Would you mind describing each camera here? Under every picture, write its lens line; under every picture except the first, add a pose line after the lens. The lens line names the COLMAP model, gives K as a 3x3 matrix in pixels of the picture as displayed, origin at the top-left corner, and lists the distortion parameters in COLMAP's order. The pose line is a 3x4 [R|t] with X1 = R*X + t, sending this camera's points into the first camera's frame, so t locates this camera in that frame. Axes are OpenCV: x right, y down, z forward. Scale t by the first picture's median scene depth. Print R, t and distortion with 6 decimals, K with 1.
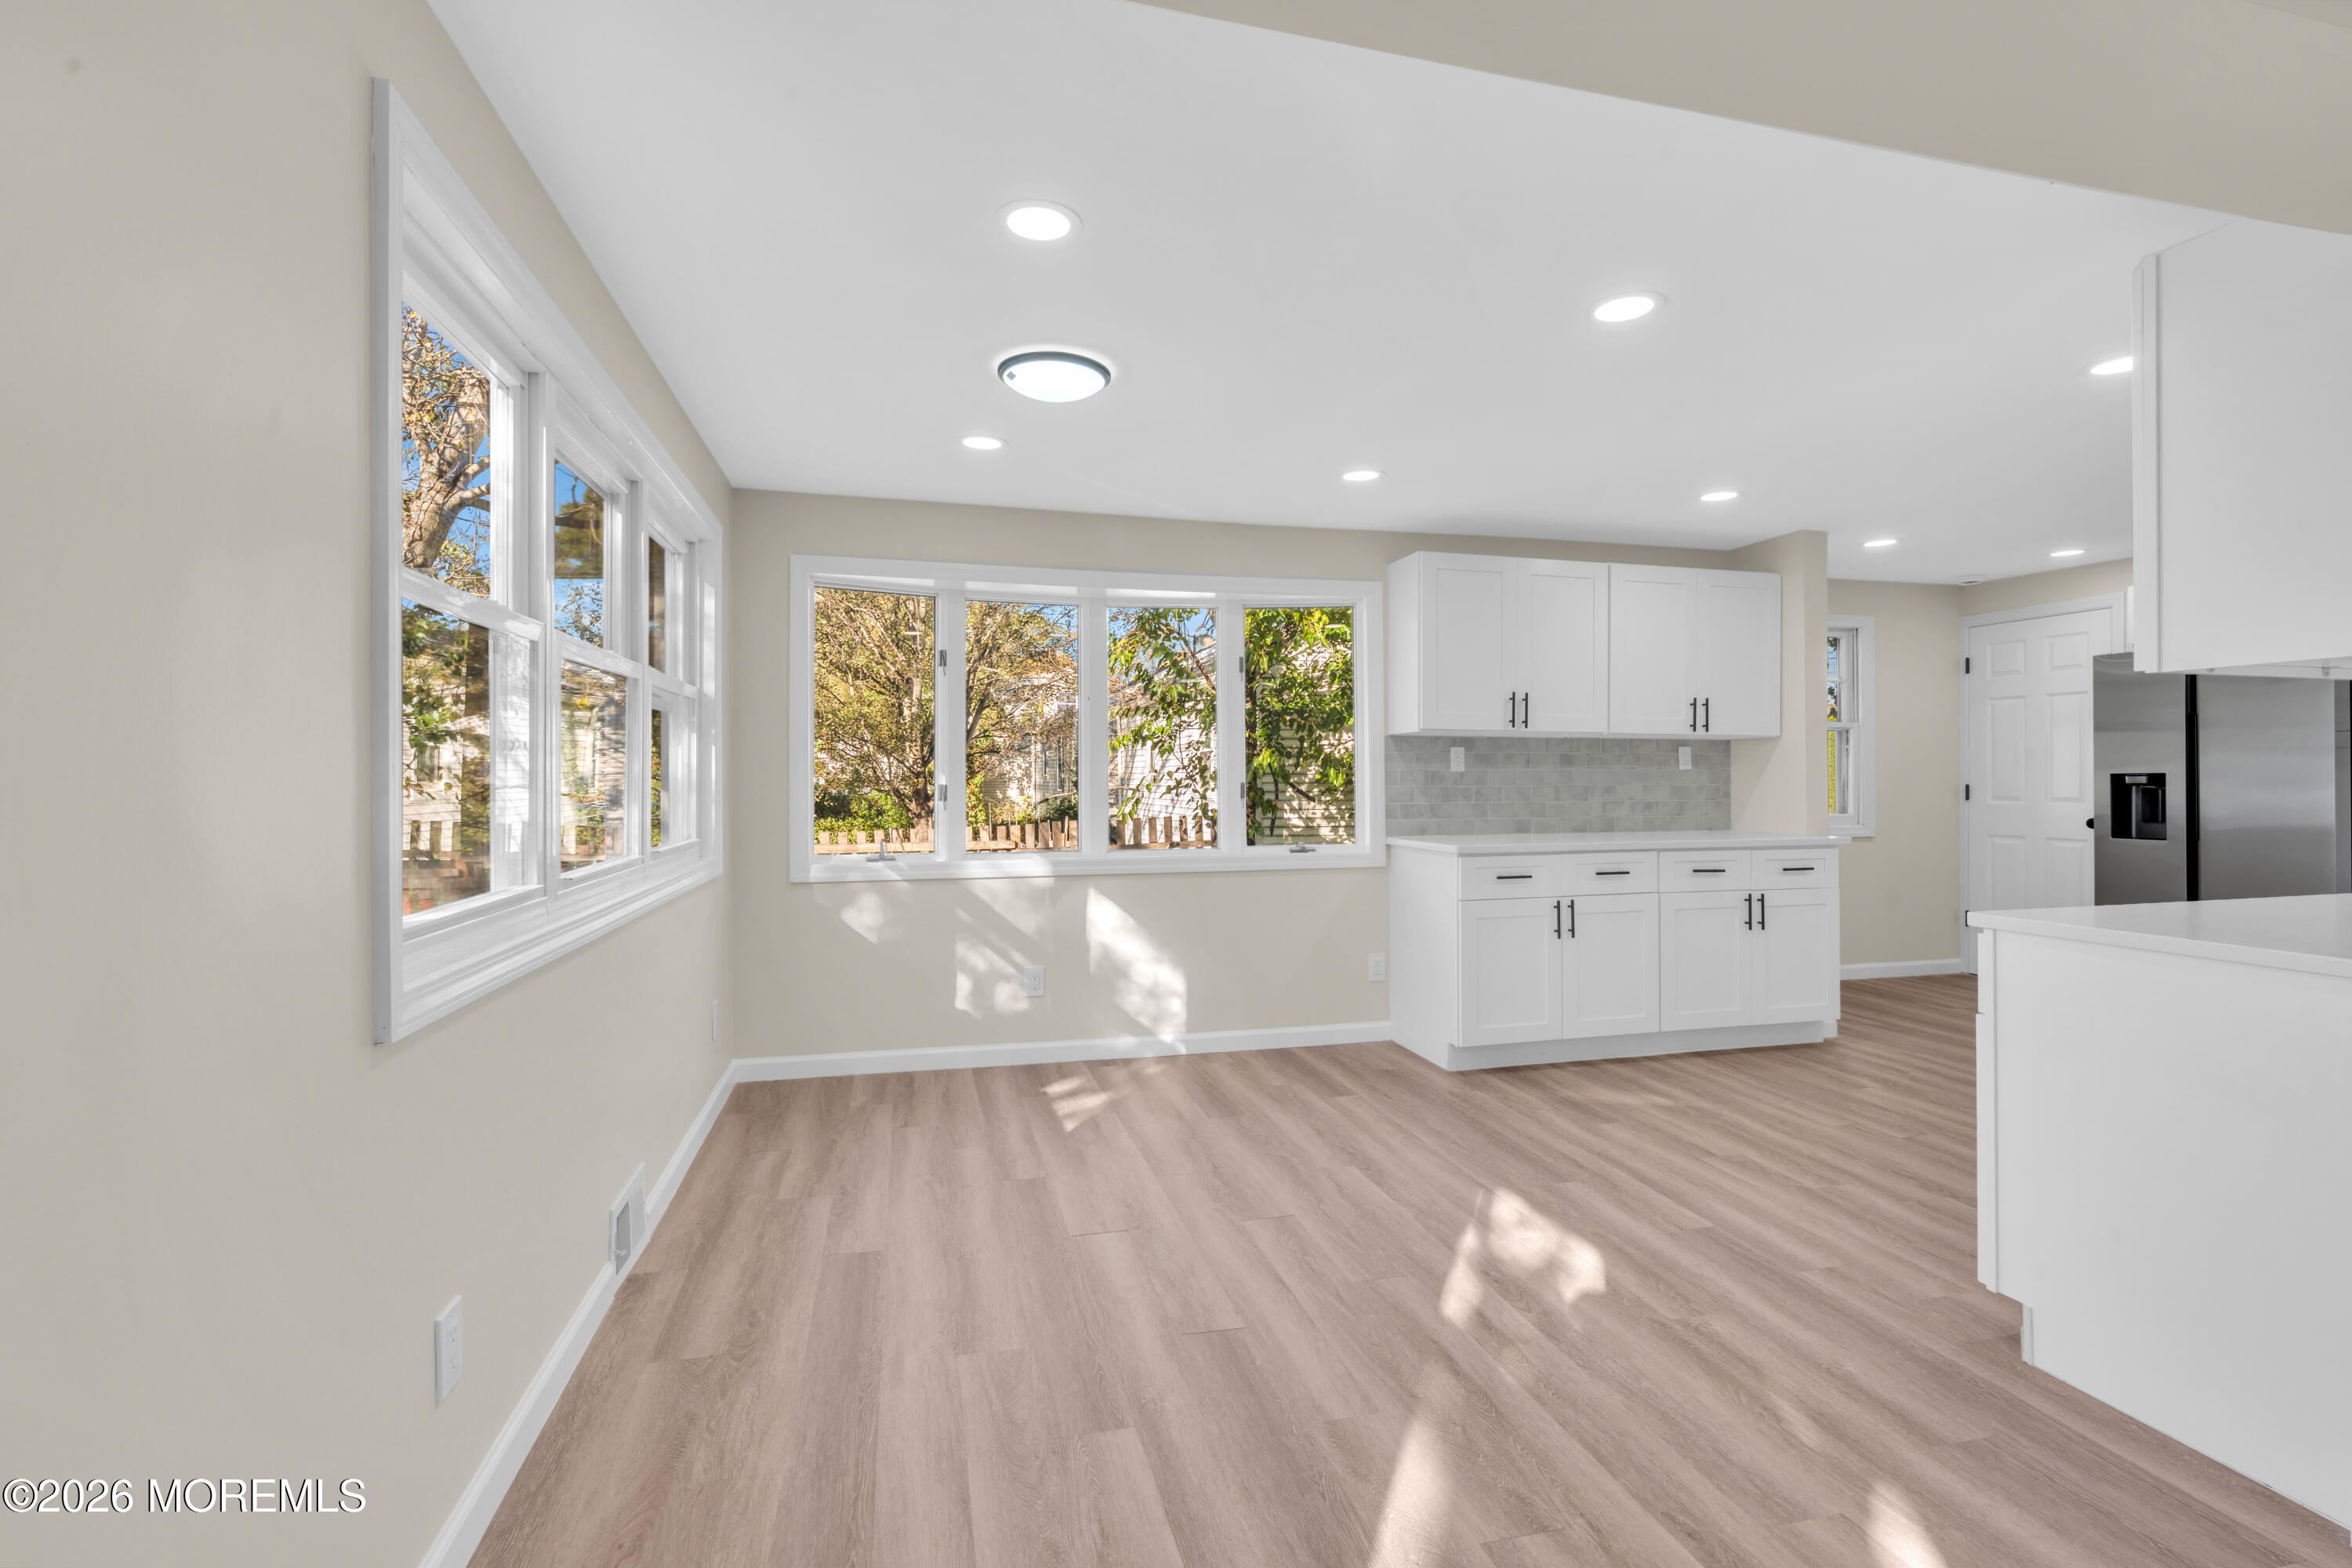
lens RADIAL K [[1062.6, 0, 1166.6], [0, 1062.6, 778.7], [0, 0, 1]] dist [-0.001718, 0.002488]
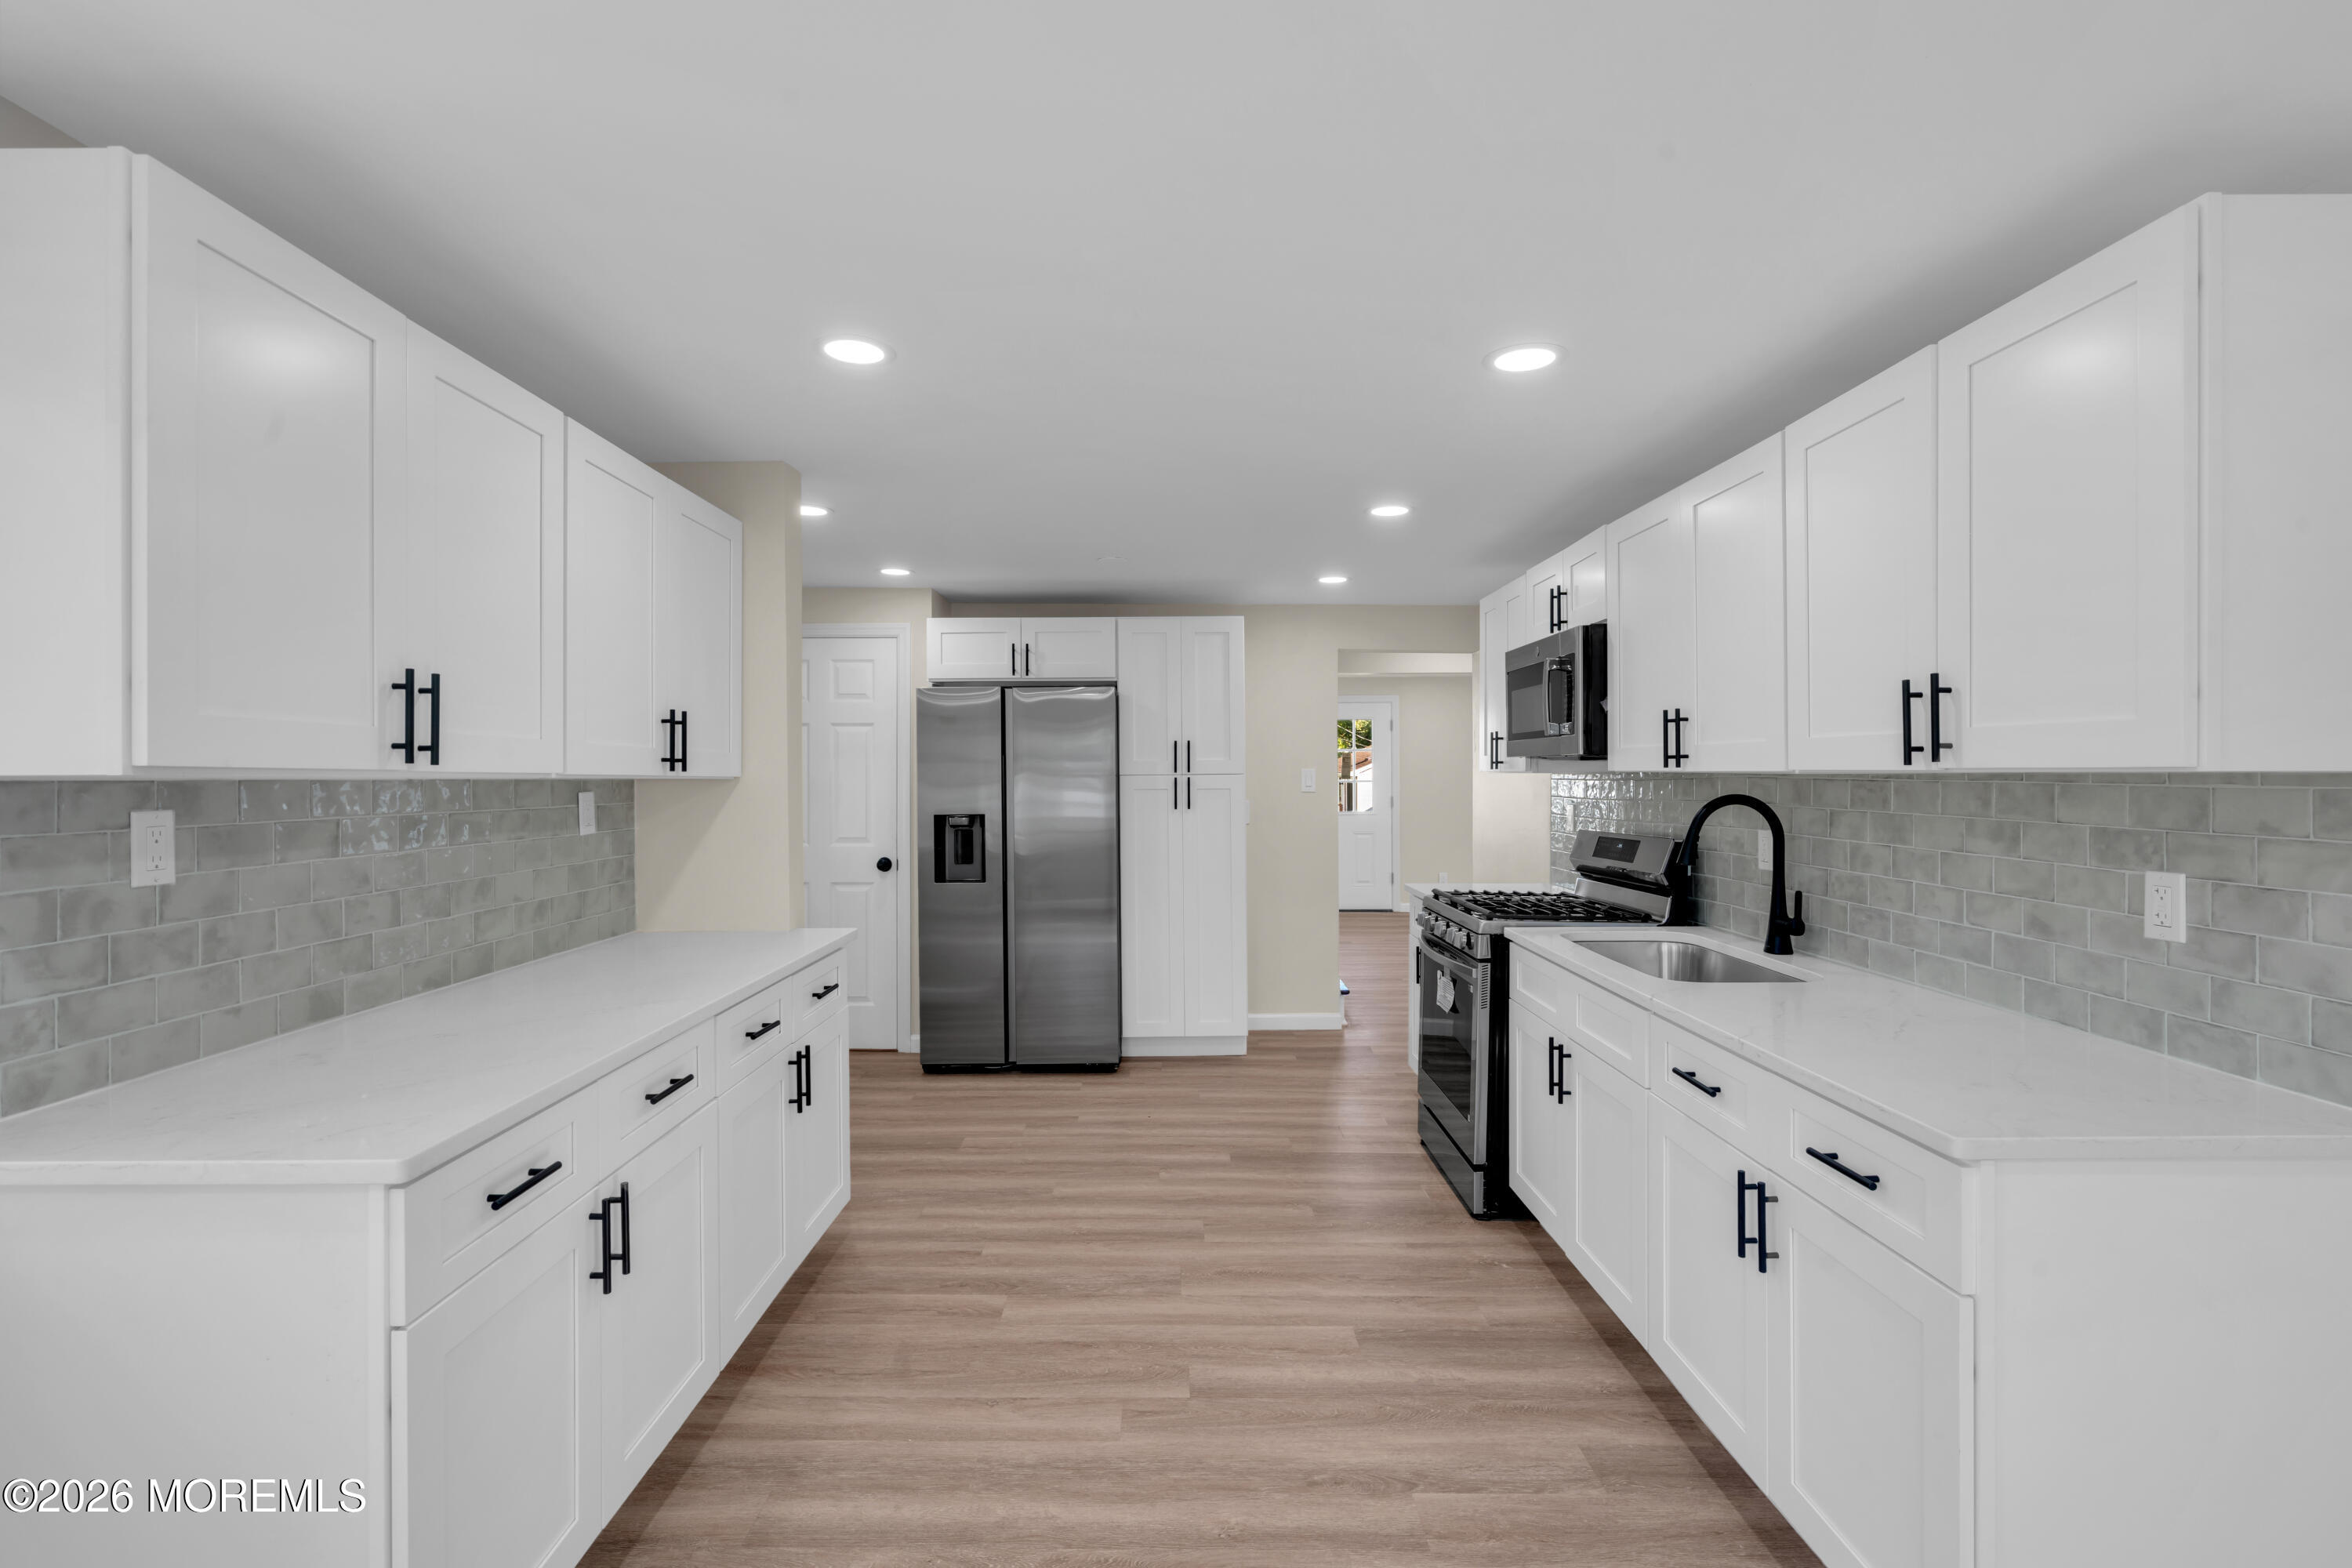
lens RADIAL K [[1062.6, 0, 1168.8], [0, 1062.6, 774.2], [0, 0, 1]] dist [-0.001718, 0.002488]
pose [[0.236859, 0.000995, 0.971544, 0.024305], [0.003831, 0.999991, -0.001959, -0.041246], [-0.971537, 0.004186, 0.236853, 0.630823]]
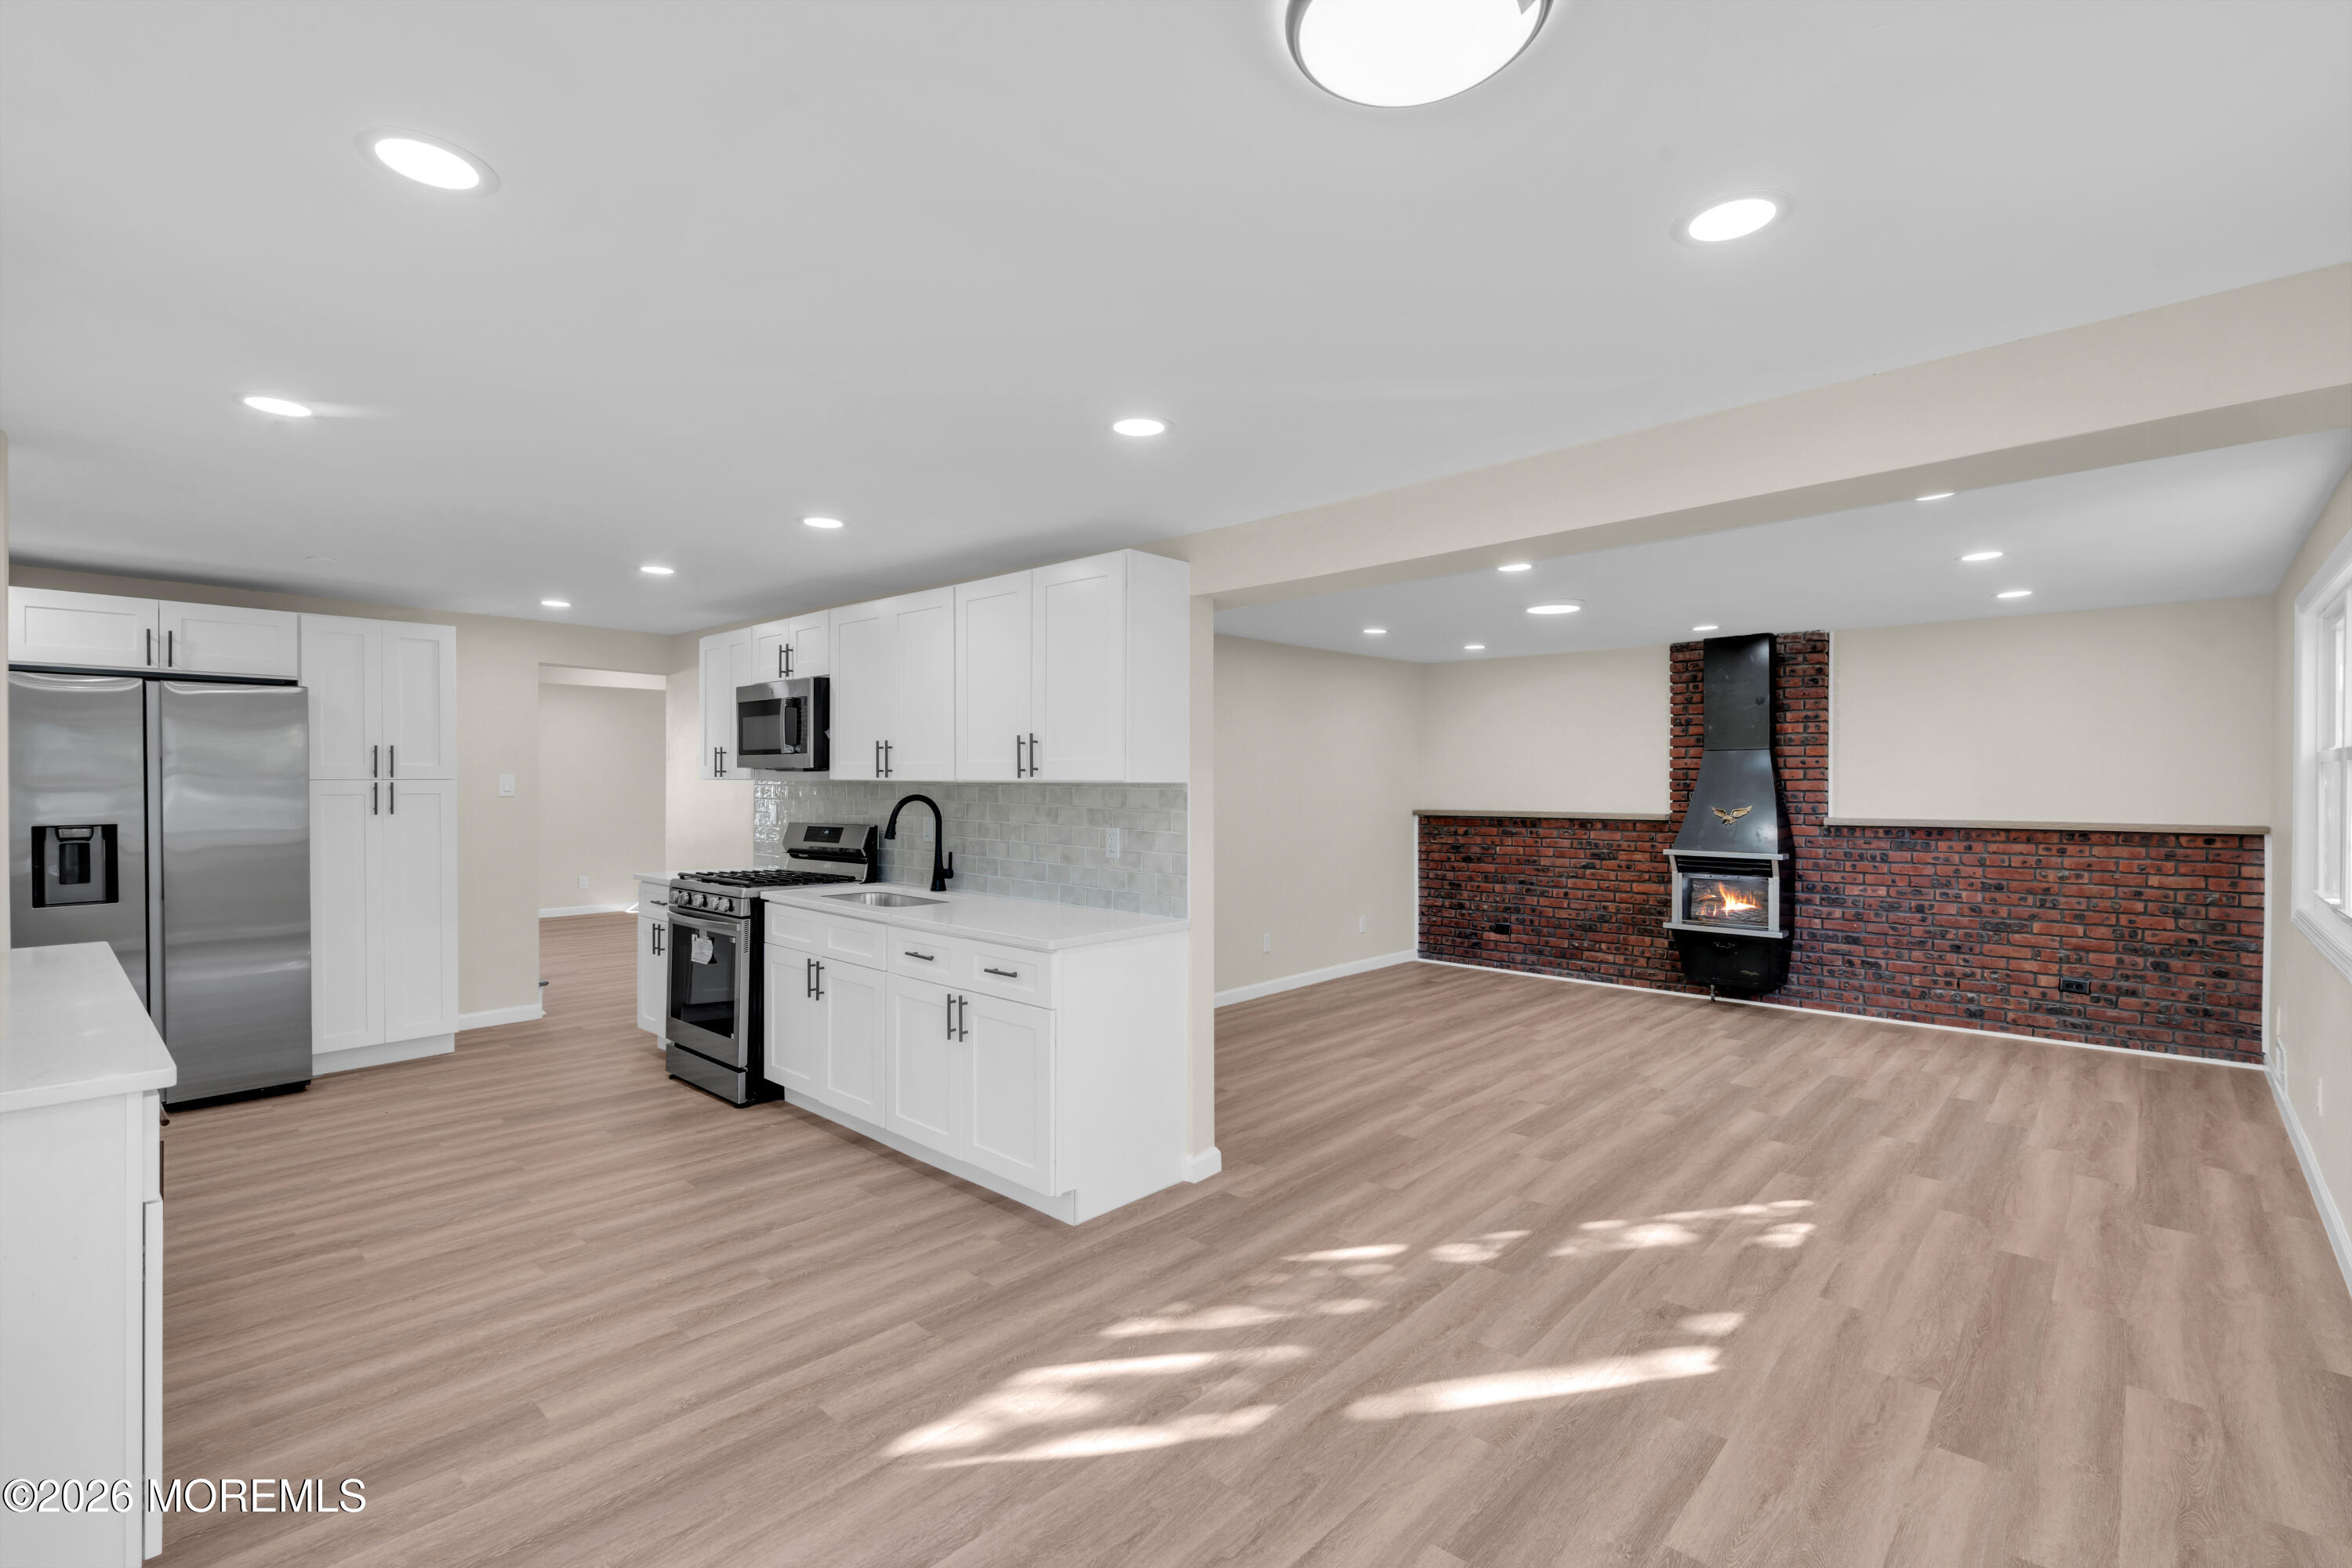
lens RADIAL K [[1062.6, 0, 1167.8], [0, 1062.6, 786.3], [0, 0, 1]] dist [-0.001718, 0.002488]
pose [[-0.550706, -0.005390, 0.834682, -0.250034], [-0.001048, 0.999983, 0.005766, -0.042990], [-0.834699, 0.002301, -0.550702, 0.802973]]
